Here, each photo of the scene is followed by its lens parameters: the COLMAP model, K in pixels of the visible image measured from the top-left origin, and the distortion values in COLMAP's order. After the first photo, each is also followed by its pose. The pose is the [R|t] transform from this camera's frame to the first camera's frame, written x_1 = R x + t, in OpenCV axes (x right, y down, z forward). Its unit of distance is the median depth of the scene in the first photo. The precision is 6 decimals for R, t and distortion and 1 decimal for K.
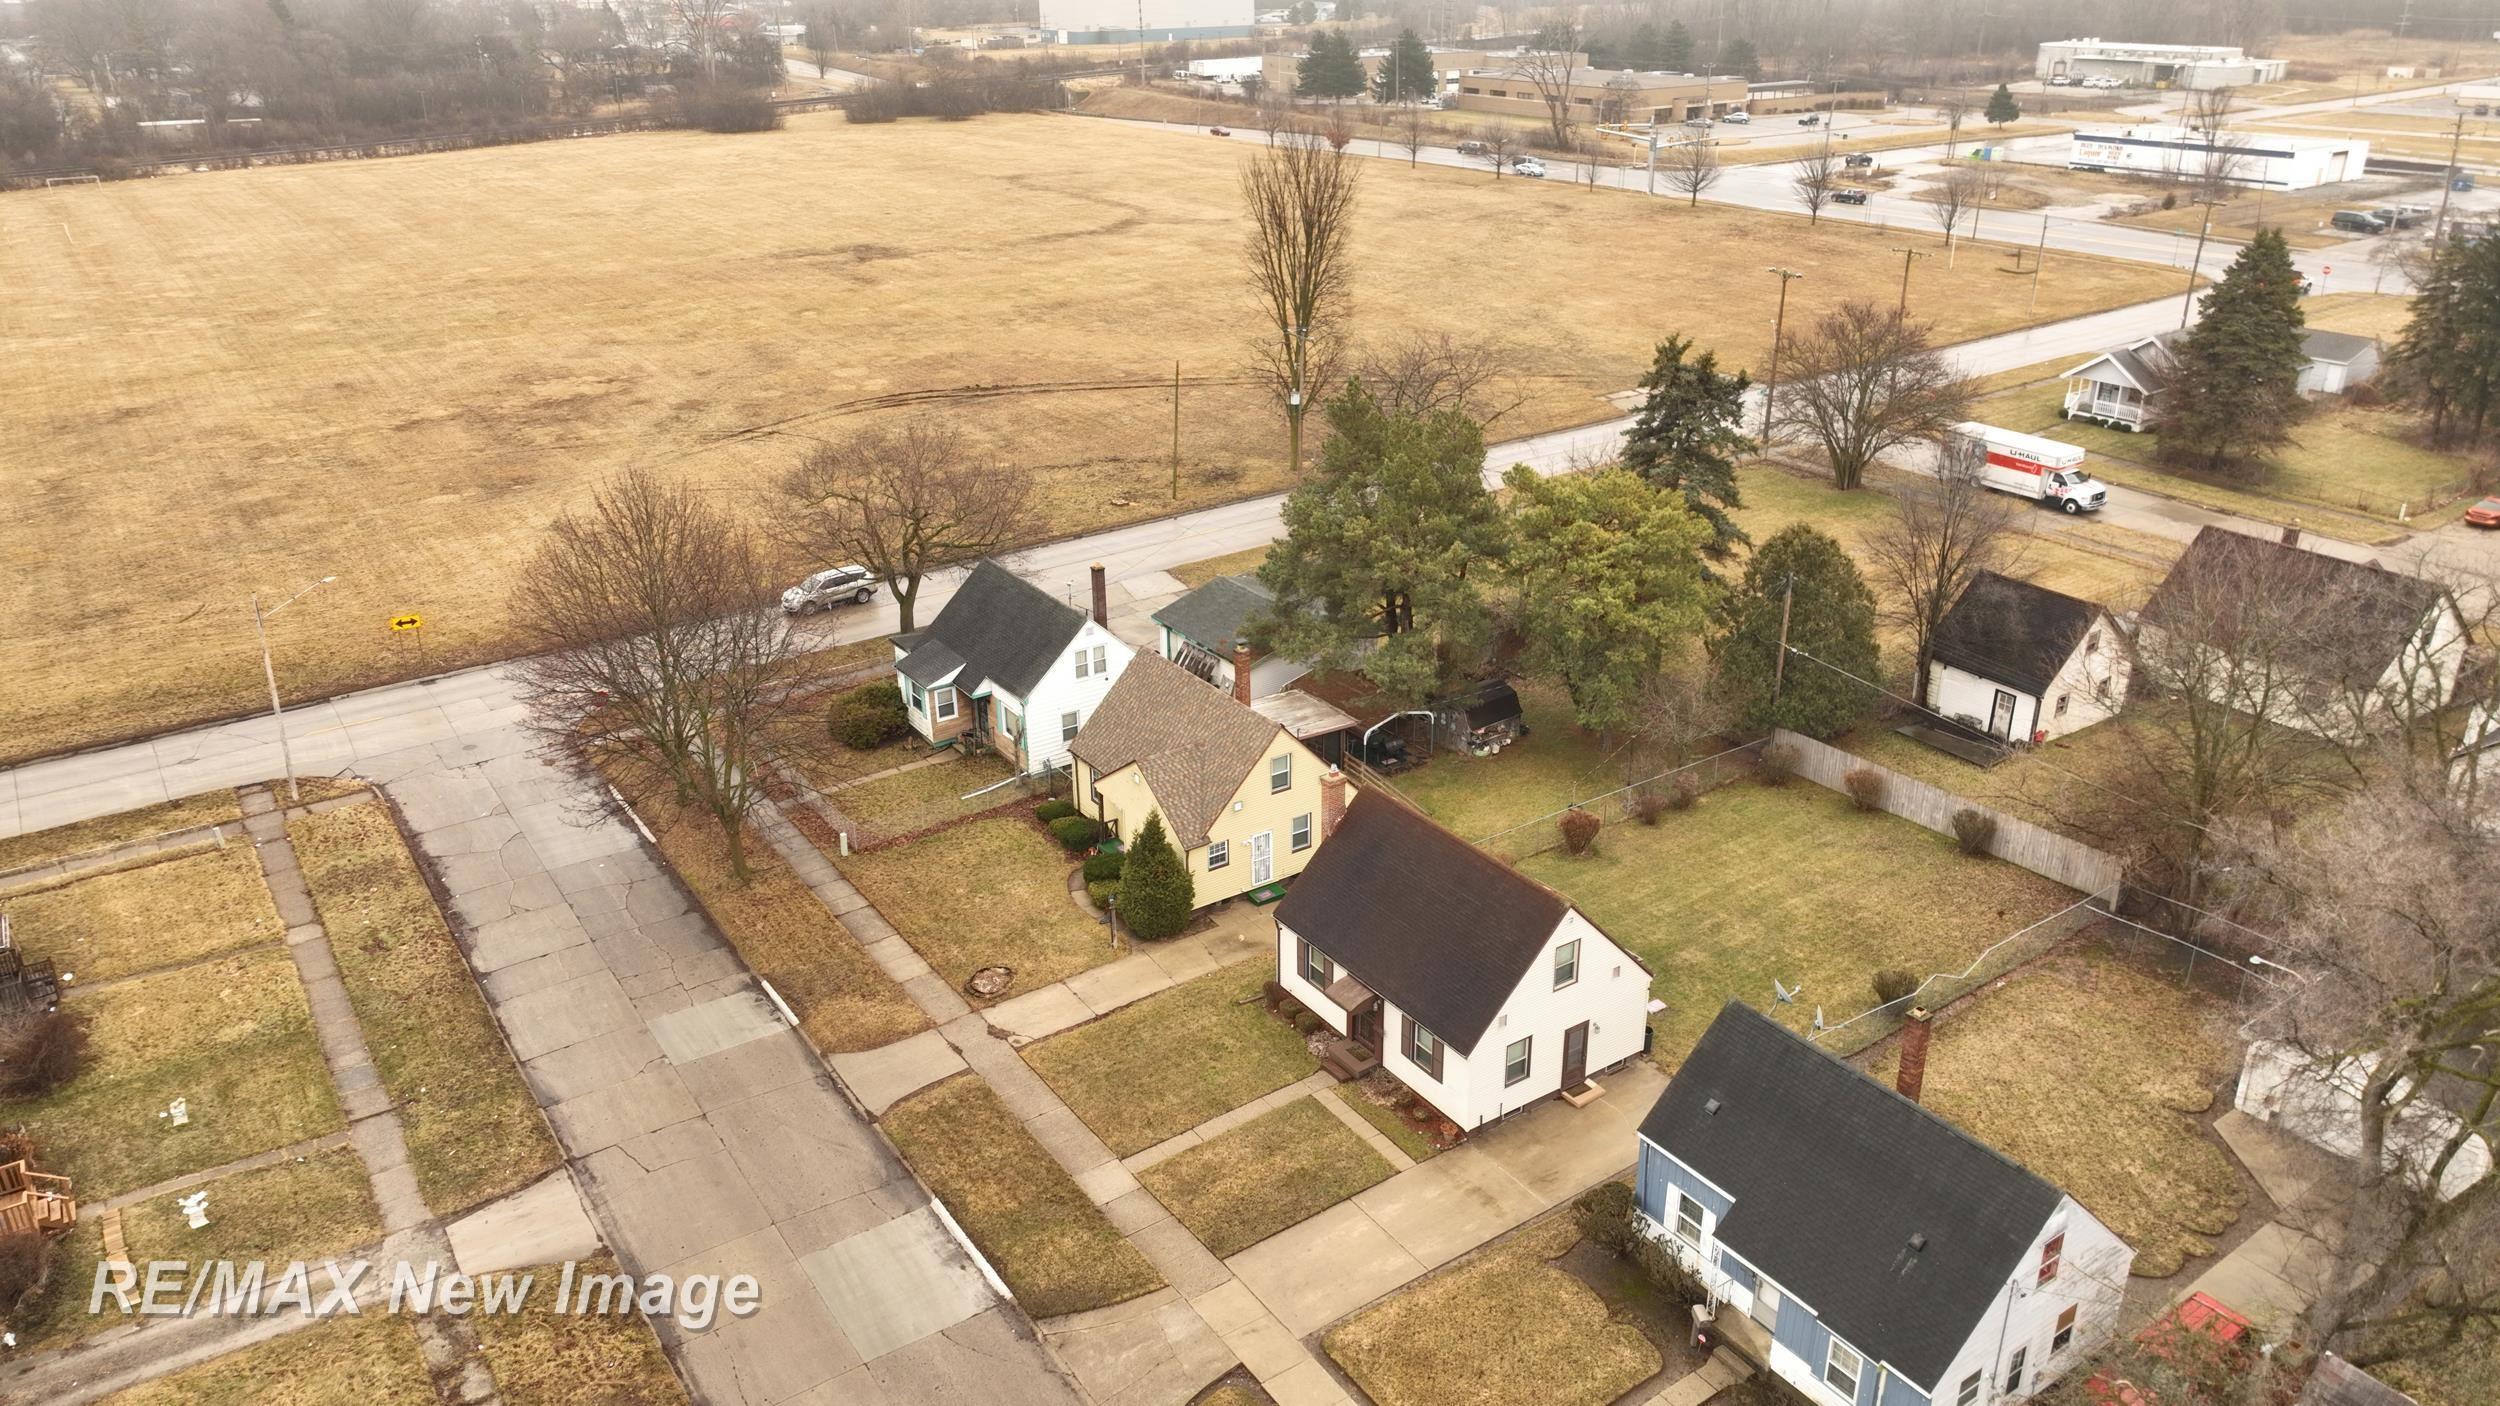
lens RADIAL K [[1760.5, 0, 1250.0], [0, 1760.5, 703.0], [0, 0, 1]] dist [0.003167, 0.010835]
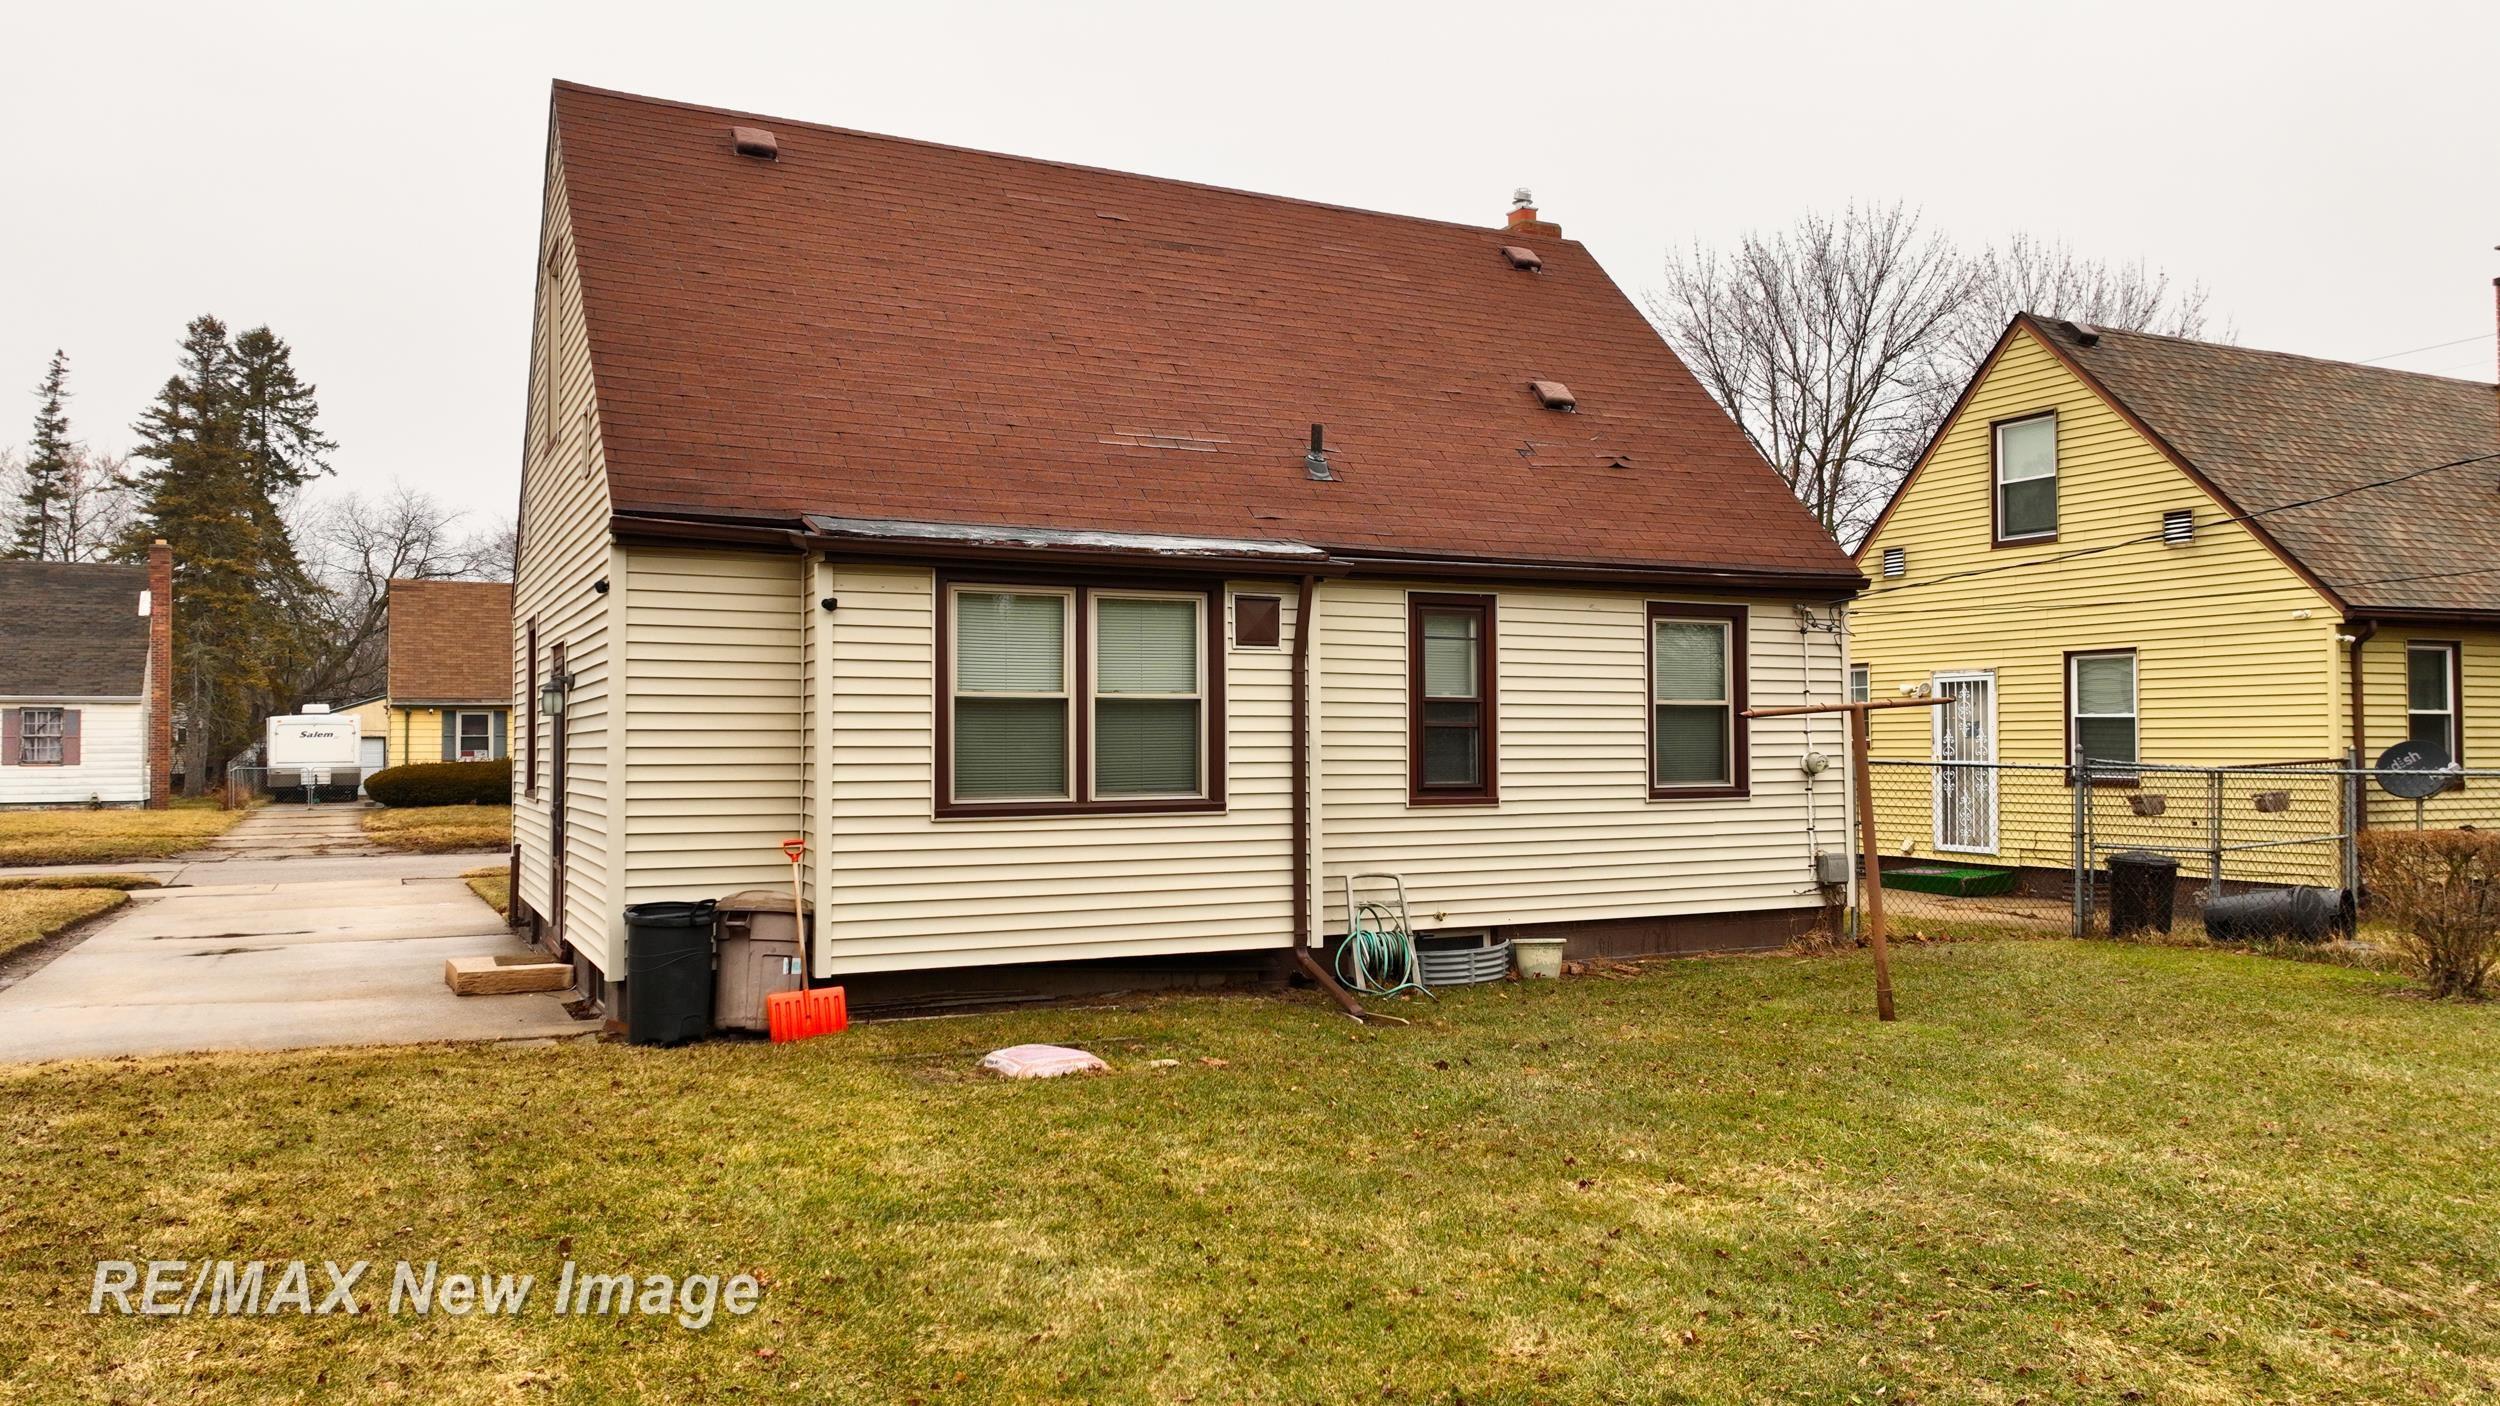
lens RADIAL K [[1760.5, 0, 1250.0], [0, 1760.5, 703.0], [0, 0, 1]] dist [0.003167, 0.010835]
pose [[-0.128880, -0.014667, -0.991552, 0.363429], [-0.392627, 0.918935, 0.037440, 0.125395], [0.910623, 0.394135, -0.124191, 0.981812]]
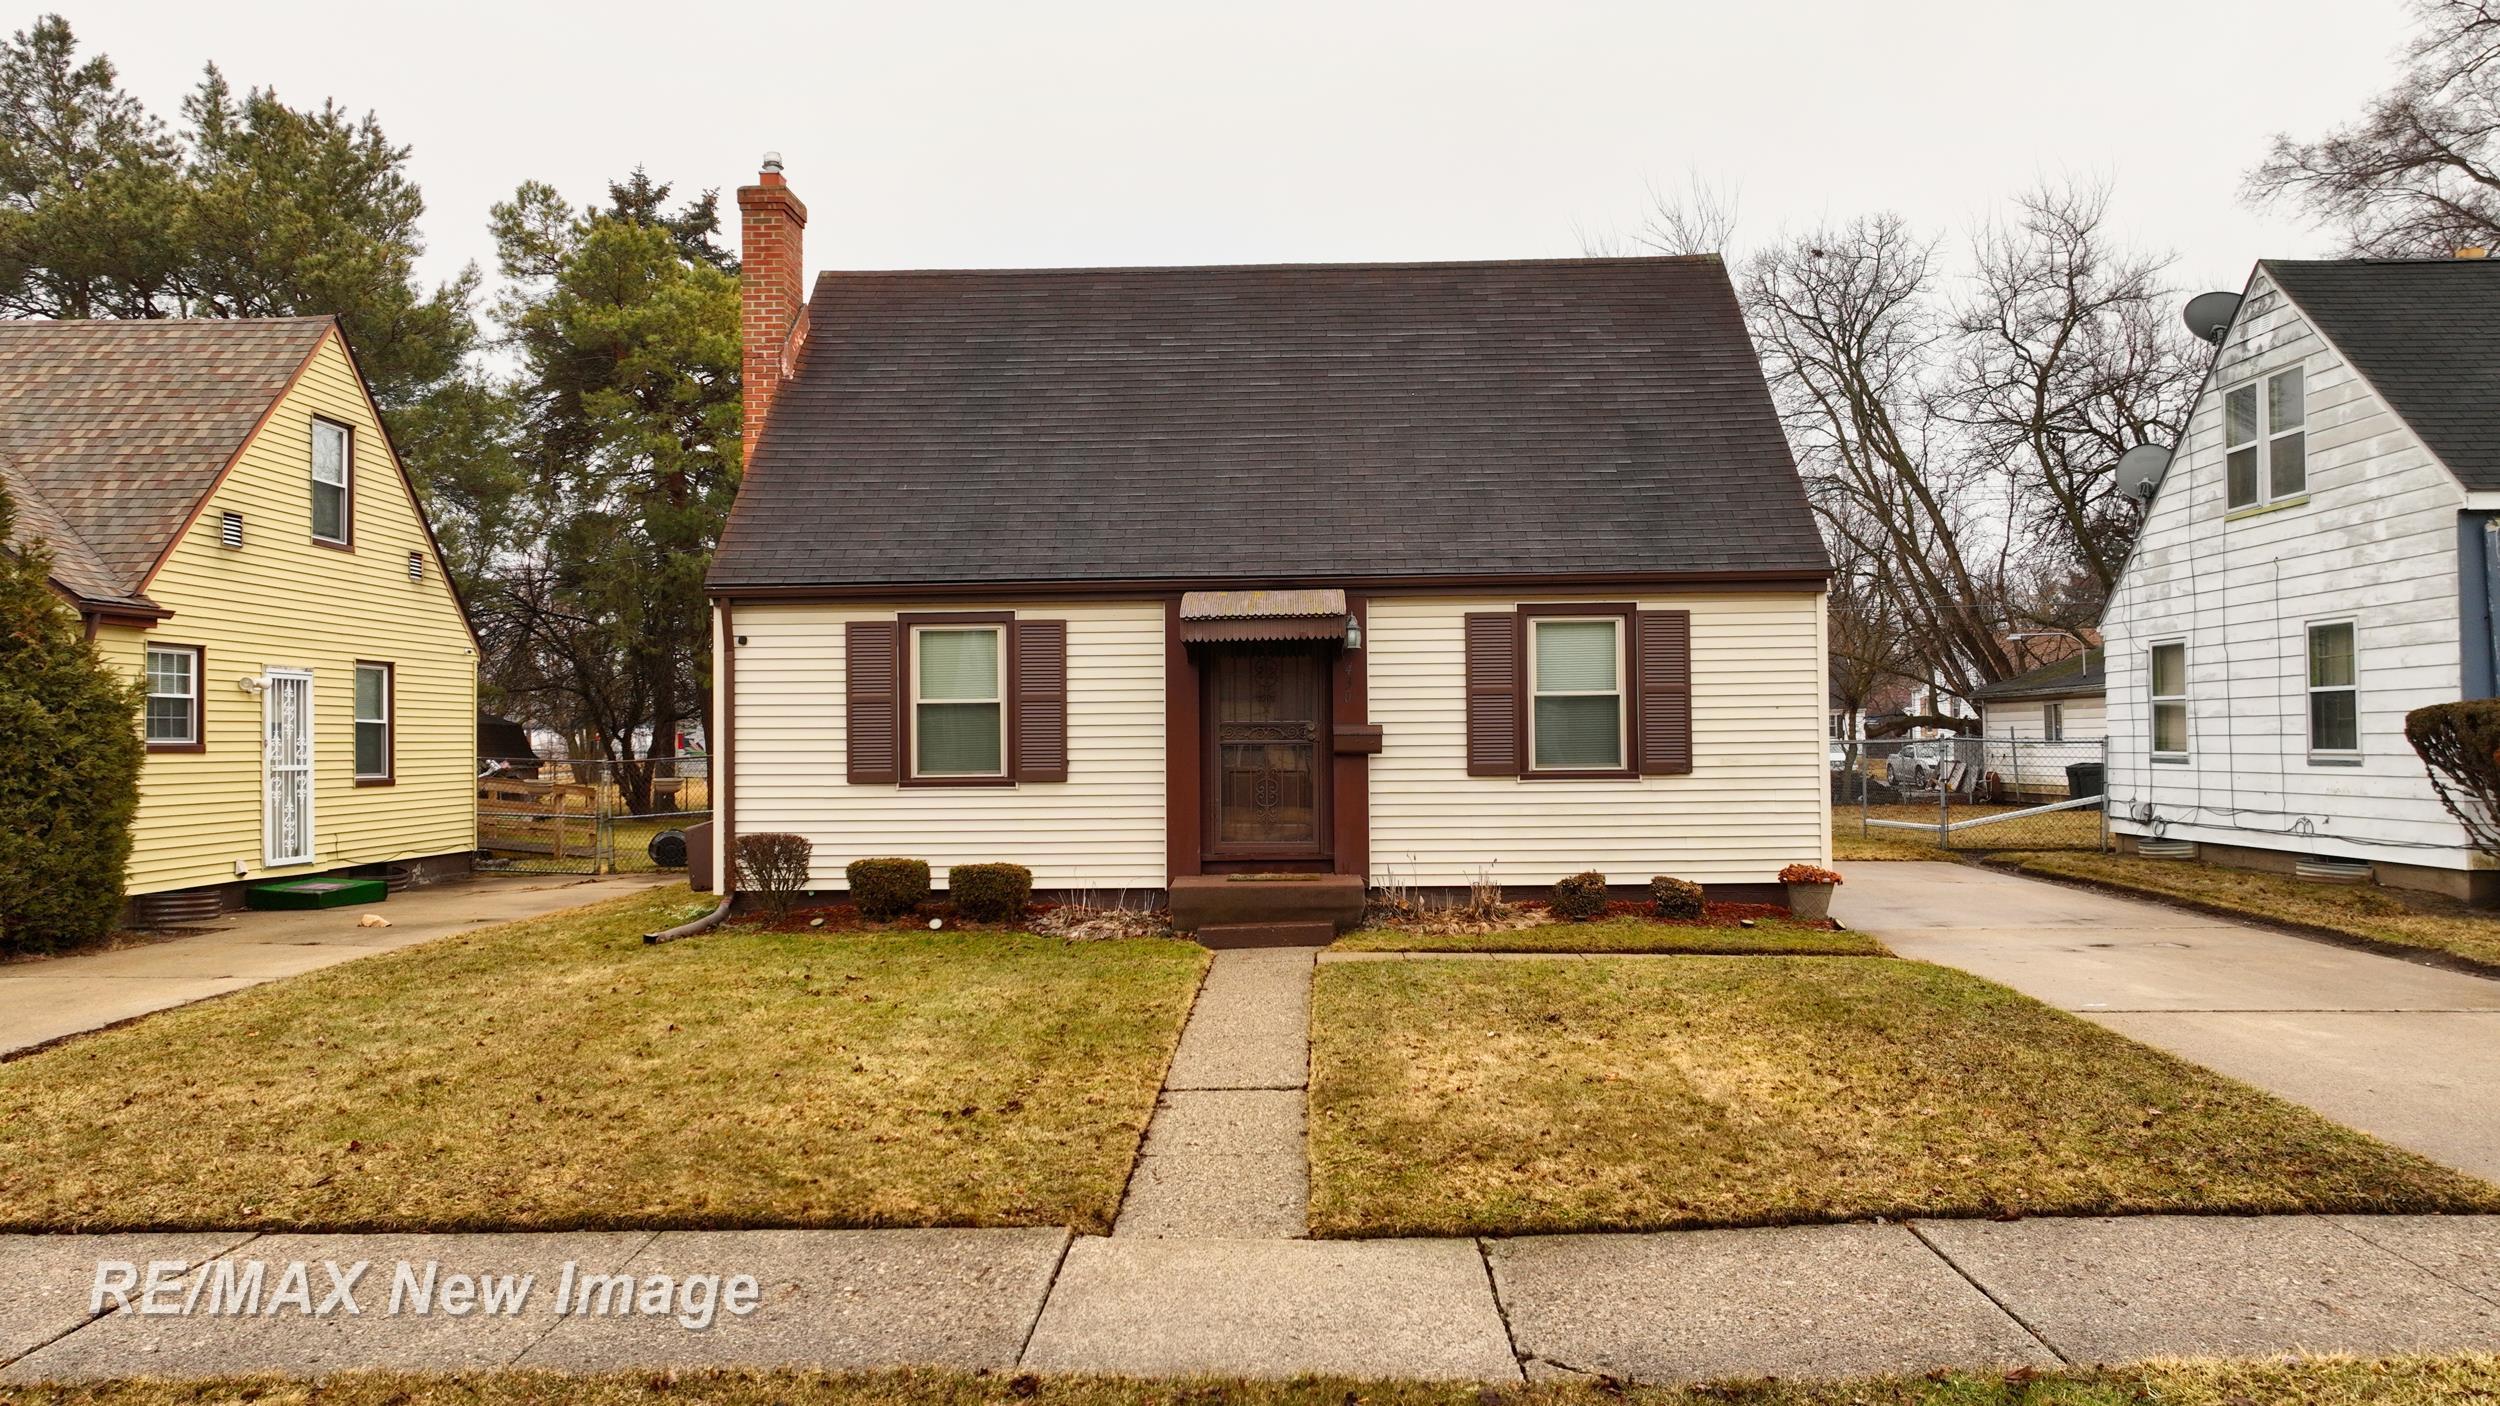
lens RADIAL K [[1760.5, 0, 1250.0], [0, 1760.5, 703.0], [0, 0, 1]] dist [0.003167, 0.010835]
pose [[0.583458, 0.022839, 0.811822, -0.148133], [0.330152, 0.906611, -0.262787, 0.223247], [-0.742008, 0.421350, 0.521429, 0.774071]]
